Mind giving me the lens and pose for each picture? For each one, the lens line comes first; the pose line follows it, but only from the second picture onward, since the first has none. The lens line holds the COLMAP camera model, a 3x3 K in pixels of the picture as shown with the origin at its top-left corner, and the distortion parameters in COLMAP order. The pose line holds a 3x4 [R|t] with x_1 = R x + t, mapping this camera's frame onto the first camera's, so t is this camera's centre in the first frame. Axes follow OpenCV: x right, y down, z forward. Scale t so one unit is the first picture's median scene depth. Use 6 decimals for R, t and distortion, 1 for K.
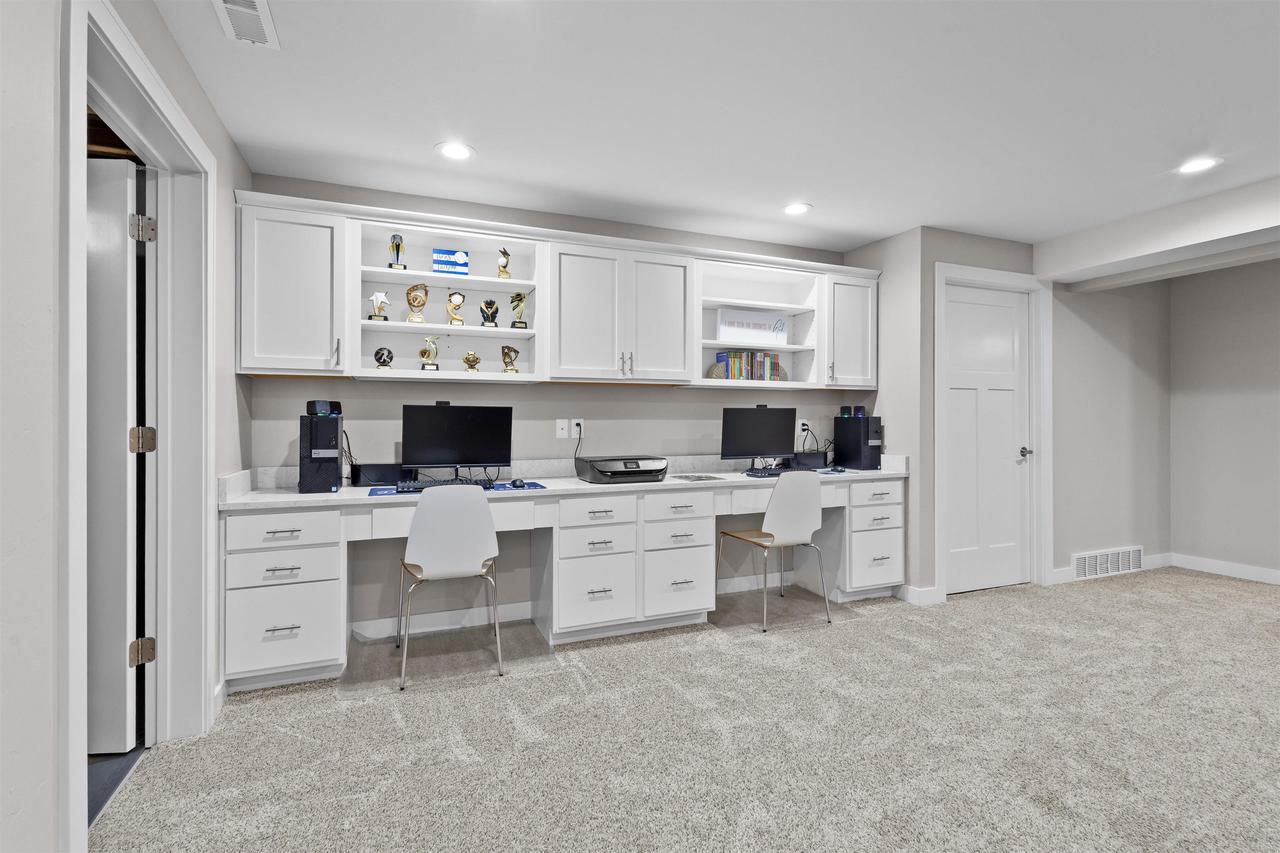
lens RADIAL K [[588.8, 0, 636.5], [0, 588.8, 421.2], [0, 0, 1]] dist [0.008823, -0.001749]
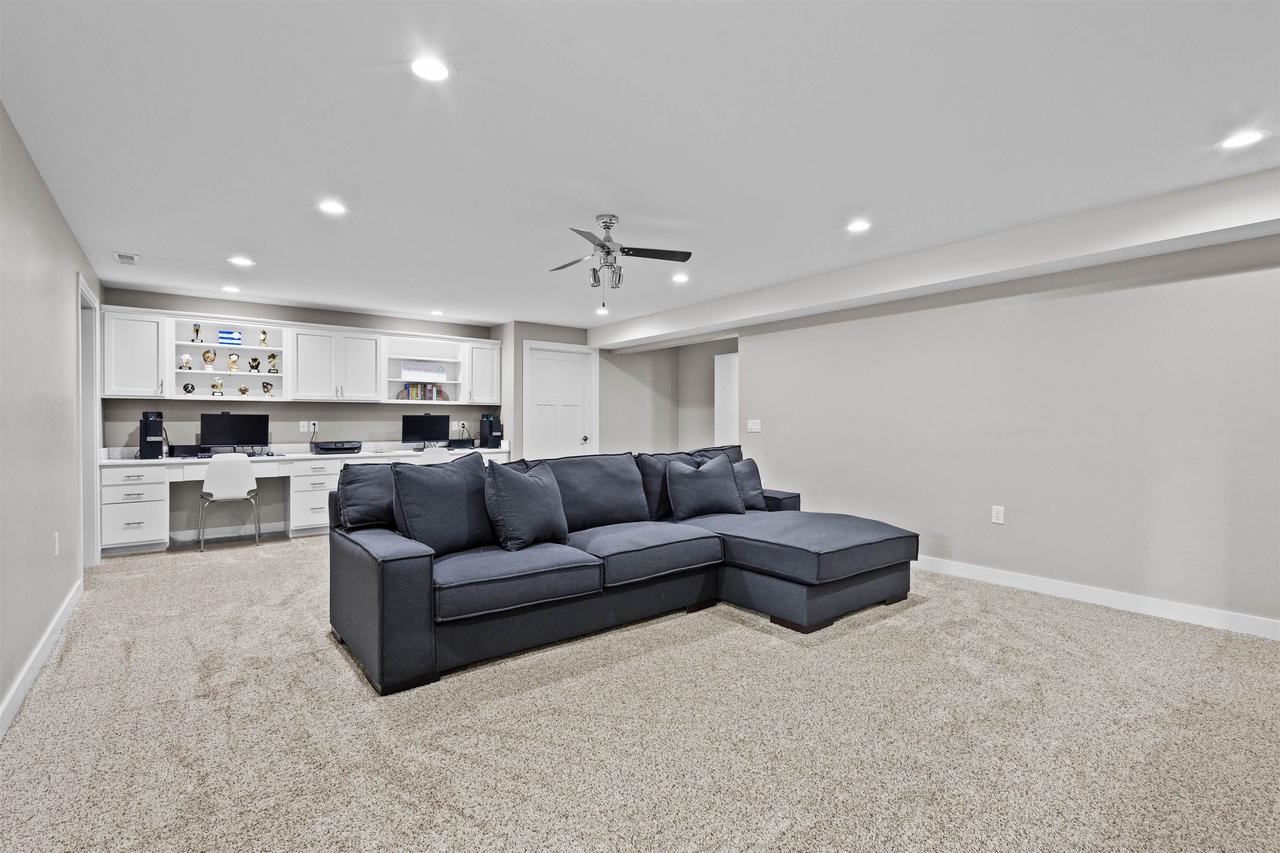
lens RADIAL K [[588.8, 0, 642.2], [0, 588.8, 427.4], [0, 0, 1]] dist [0.008823, -0.001749]
pose [[0.964767, -0.003607, 0.263081, 0.445535], [0.002146, 0.999981, 0.005841, 0.007647], [-0.263097, -0.005071, 0.964756, -1.139962]]
